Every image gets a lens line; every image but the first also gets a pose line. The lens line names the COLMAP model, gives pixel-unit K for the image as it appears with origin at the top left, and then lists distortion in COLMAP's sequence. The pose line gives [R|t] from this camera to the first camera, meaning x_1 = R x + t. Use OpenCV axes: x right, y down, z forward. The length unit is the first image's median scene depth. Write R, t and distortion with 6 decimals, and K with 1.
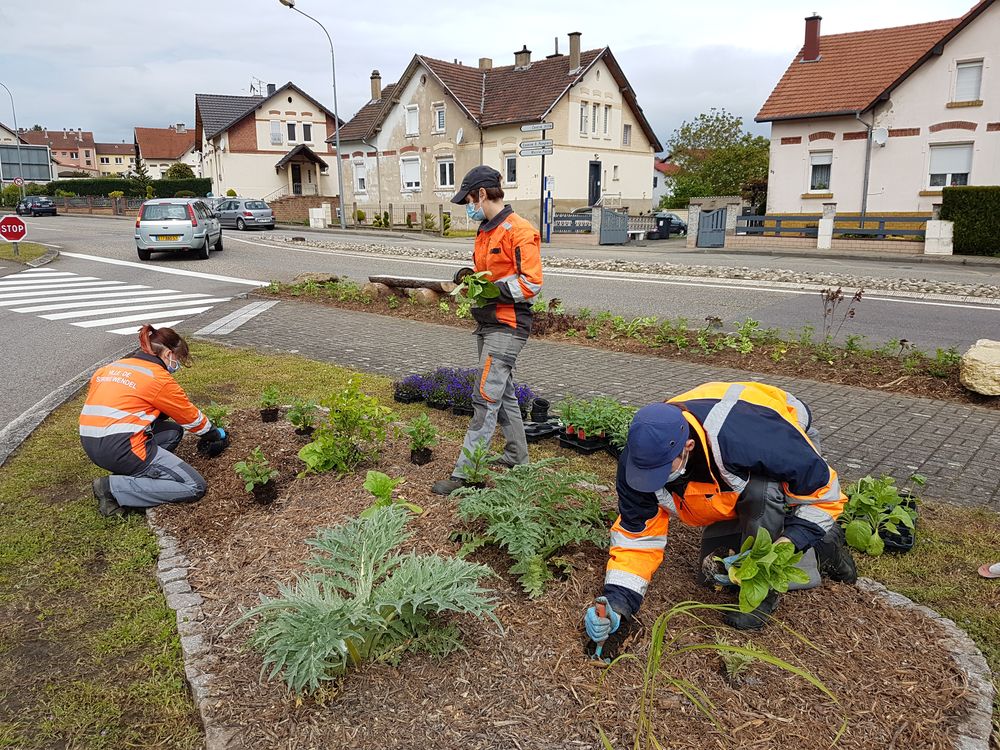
lens RADIAL K [[882.7, 0, 500.0], [0, 882.7, 375.0], [0, 0, 1]] dist [0.277957, -0.225115]
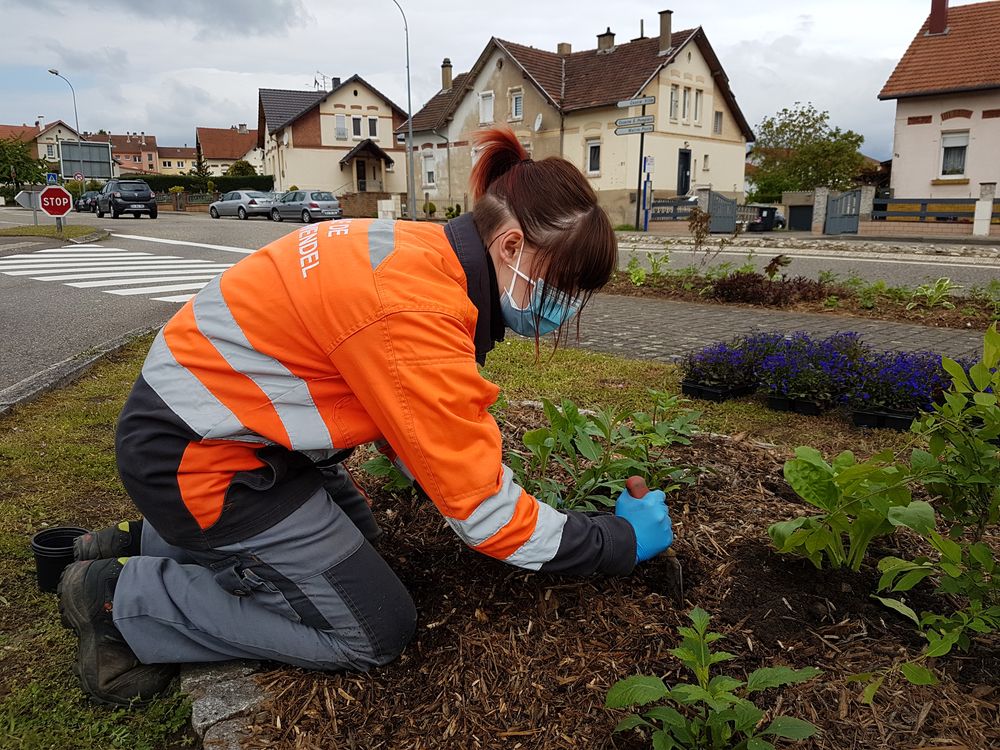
lens RADIAL K [[769.5, 0, 500.0], [0, 769.5, 375.0], [0, 0, 1]] dist [0.276107, -0.209031]
pose [[0.999834, 0.013330, -0.012399, -0.068915], [-0.013509, 0.999803, -0.014520, 0.008409], [0.012203, 0.014685, 0.999818, 0.176278]]
